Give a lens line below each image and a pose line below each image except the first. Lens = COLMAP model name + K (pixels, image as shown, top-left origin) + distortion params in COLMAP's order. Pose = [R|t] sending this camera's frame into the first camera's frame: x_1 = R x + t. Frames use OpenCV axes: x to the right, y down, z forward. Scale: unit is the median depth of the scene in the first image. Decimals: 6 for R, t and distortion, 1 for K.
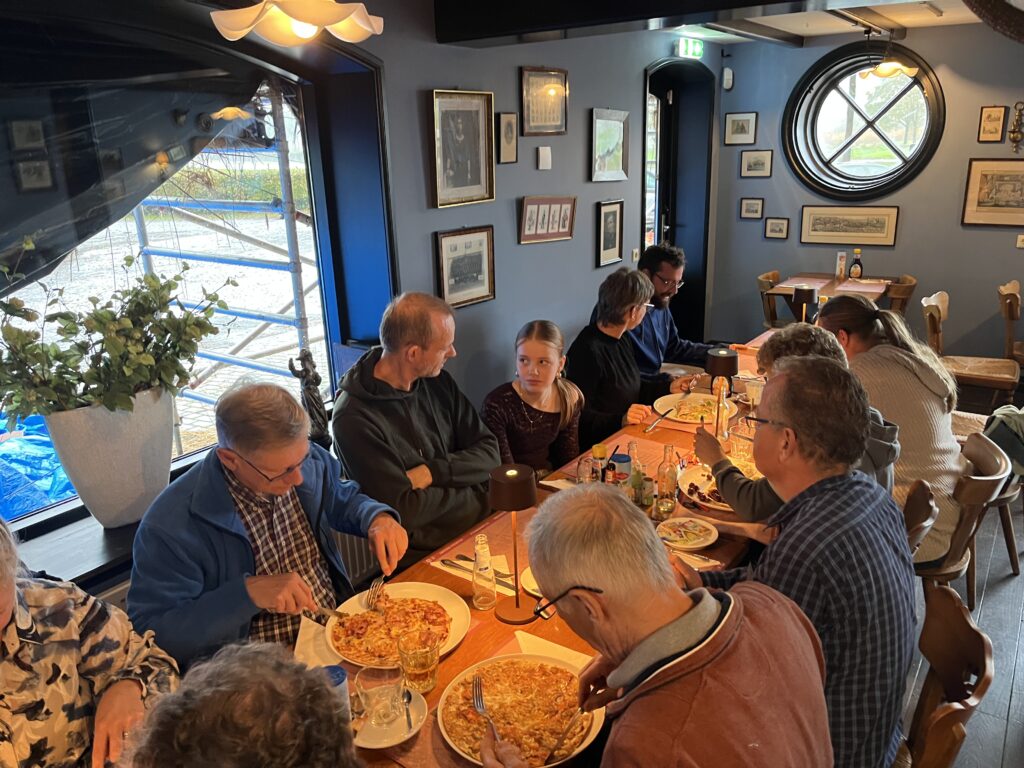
lens RADIAL K [[786.2, 0, 514.7], [0, 786.2, 387.7], [0, 0, 1]] dist [0.061912, -0.086687]
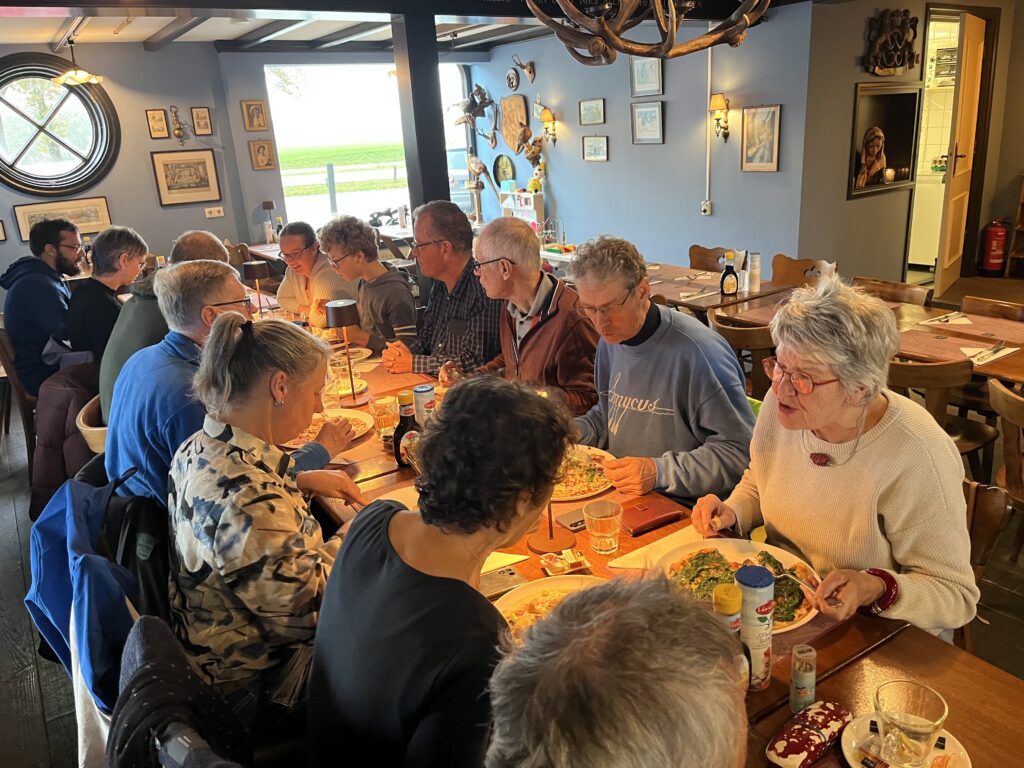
lens RADIAL K [[786.2, 0, 524.9], [0, 786.2, 393.8], [0, 0, 1]] dist [0.061912, -0.086687]
pose [[0.372846, -0.298389, 0.878607, -0.379371], [0.319003, 0.930387, 0.180602, 0.023113], [-0.871334, 0.212941, 0.442078, 0.020318]]
